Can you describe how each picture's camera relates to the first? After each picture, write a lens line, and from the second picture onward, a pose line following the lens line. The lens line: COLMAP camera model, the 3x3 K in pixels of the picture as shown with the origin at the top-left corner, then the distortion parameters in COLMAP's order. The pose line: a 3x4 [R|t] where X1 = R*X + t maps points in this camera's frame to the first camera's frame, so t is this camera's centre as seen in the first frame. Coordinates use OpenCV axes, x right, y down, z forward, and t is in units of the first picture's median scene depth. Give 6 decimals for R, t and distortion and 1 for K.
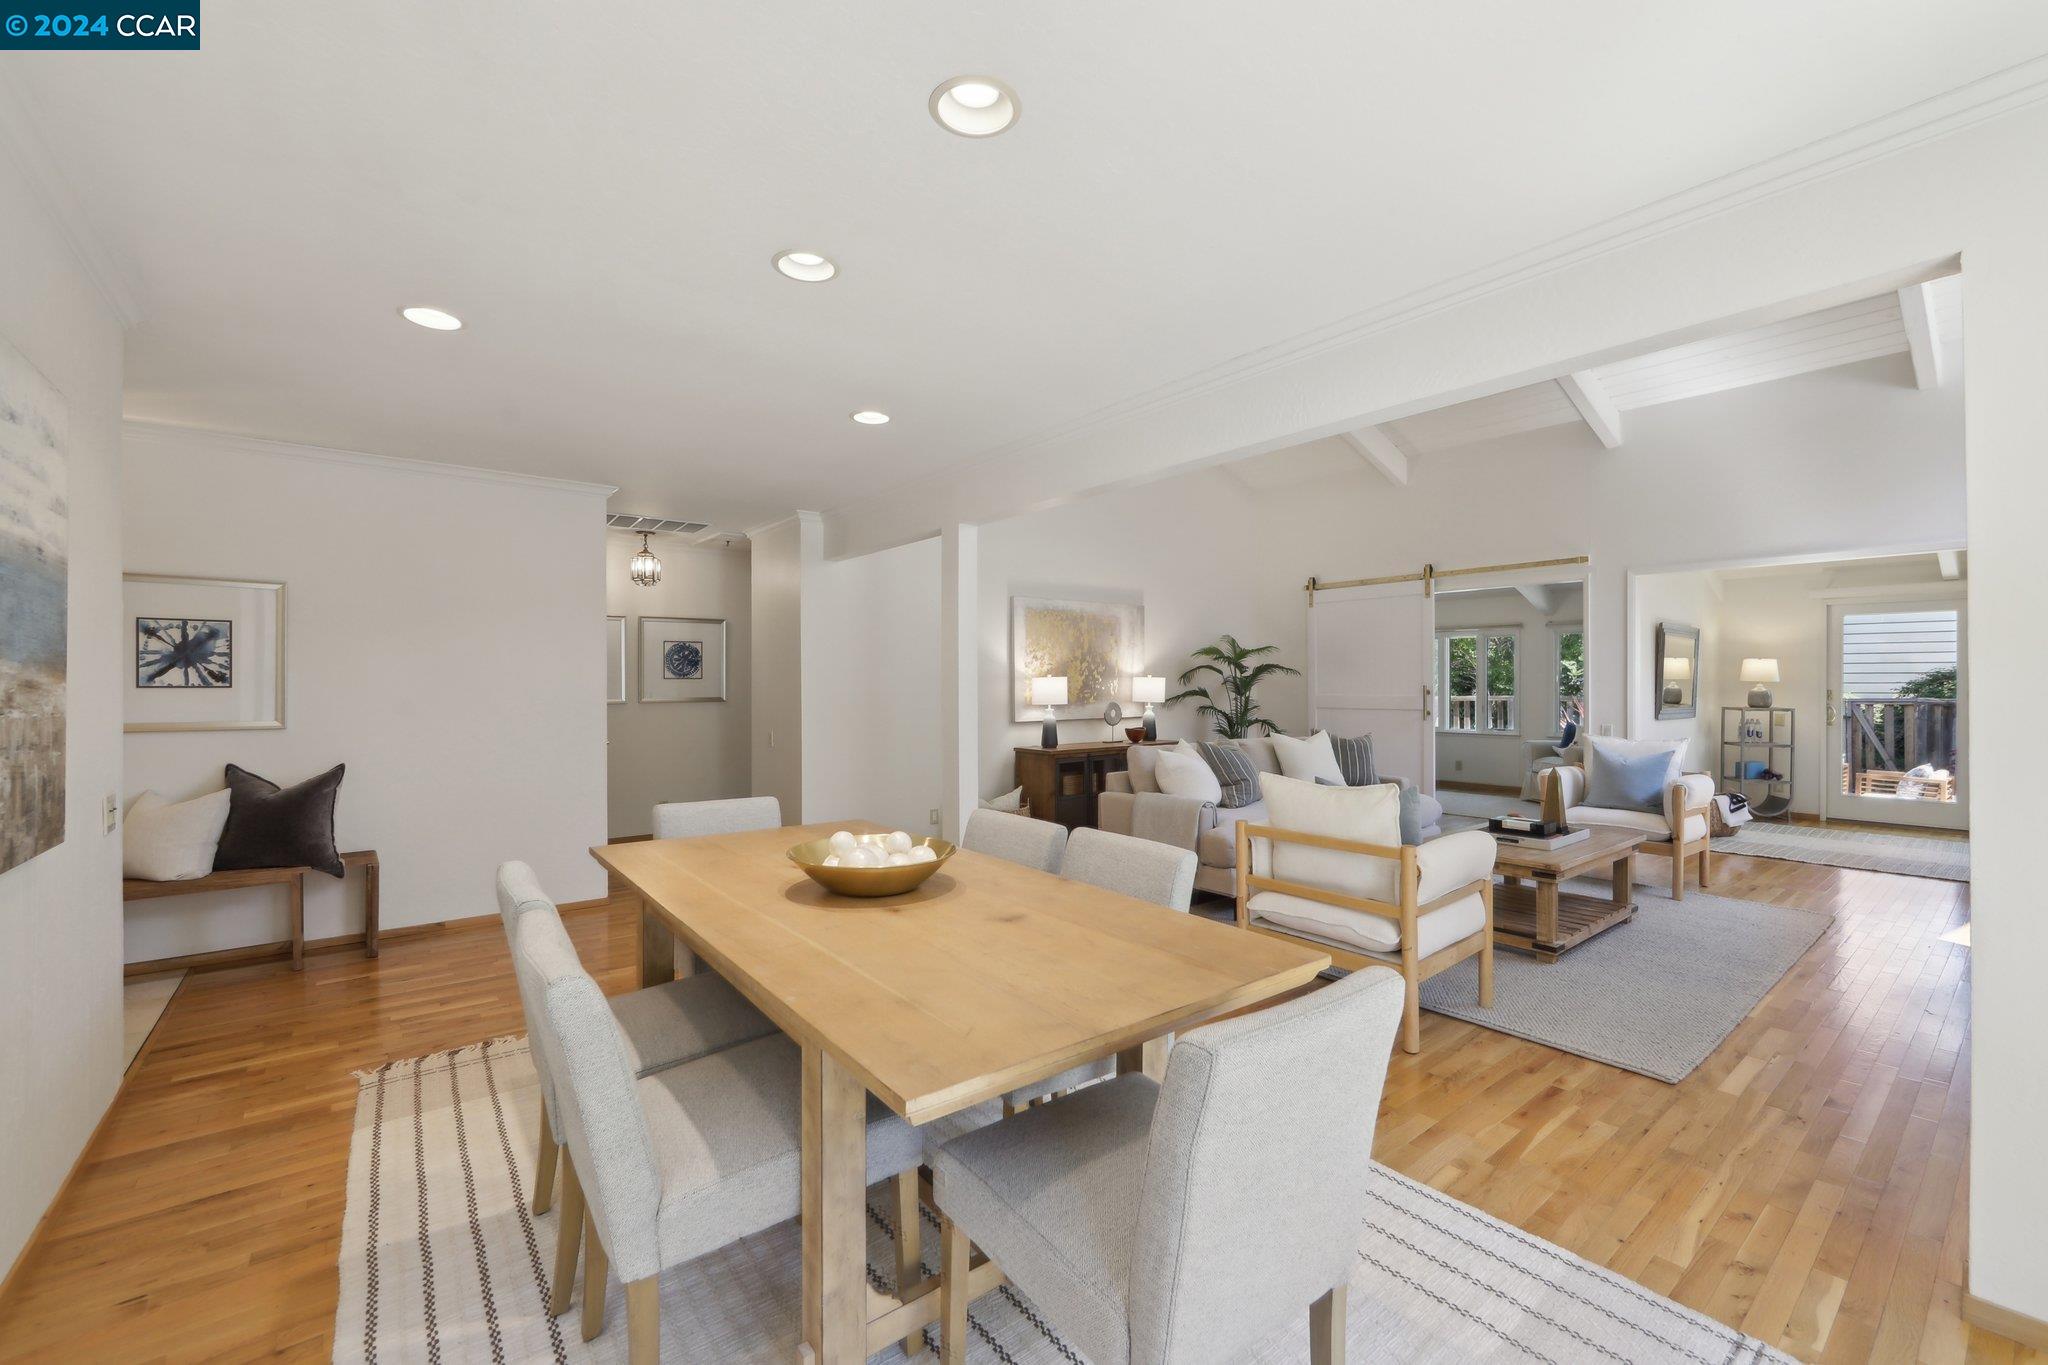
lens RADIAL K [[824.2, 0, 1023.9], [0, 824.2, 676.9], [0, 0, 1]] dist [-0.010297, 0.000586]
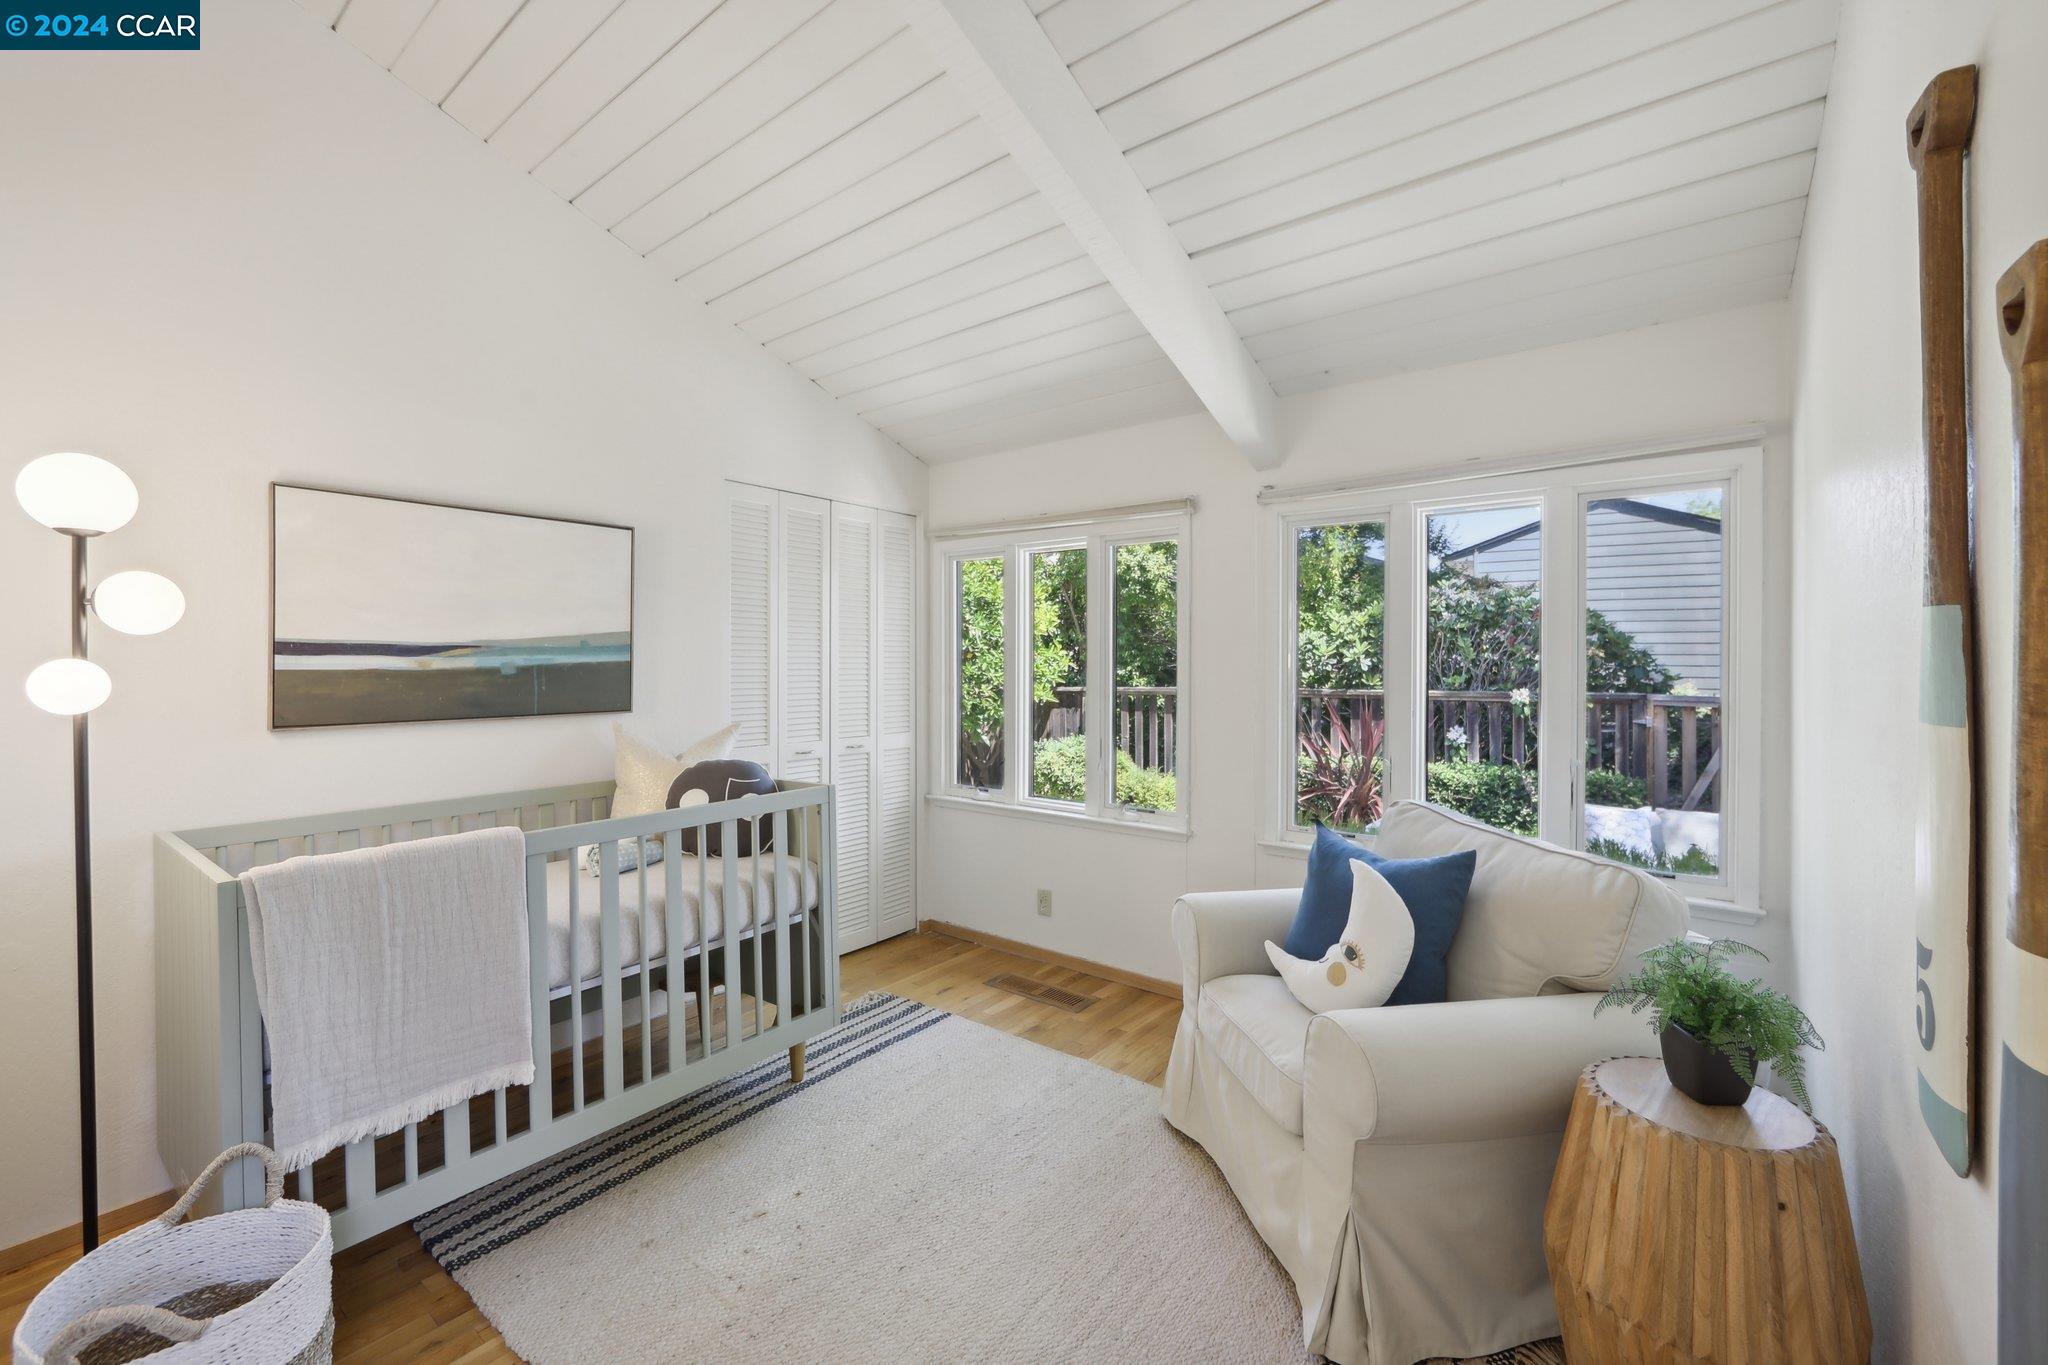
lens RADIAL K [[824.2, 0, 1023.9], [0, 824.2, 676.9], [0, 0, 1]] dist [-0.010297, 0.000586]
pose [[0.967053, -0.002572, 0.254562, 0.457987], [-0.002298, 0.999820, 0.018833, 0.002458], [-0.254565, -0.018797, 0.966873, 0.699700]]
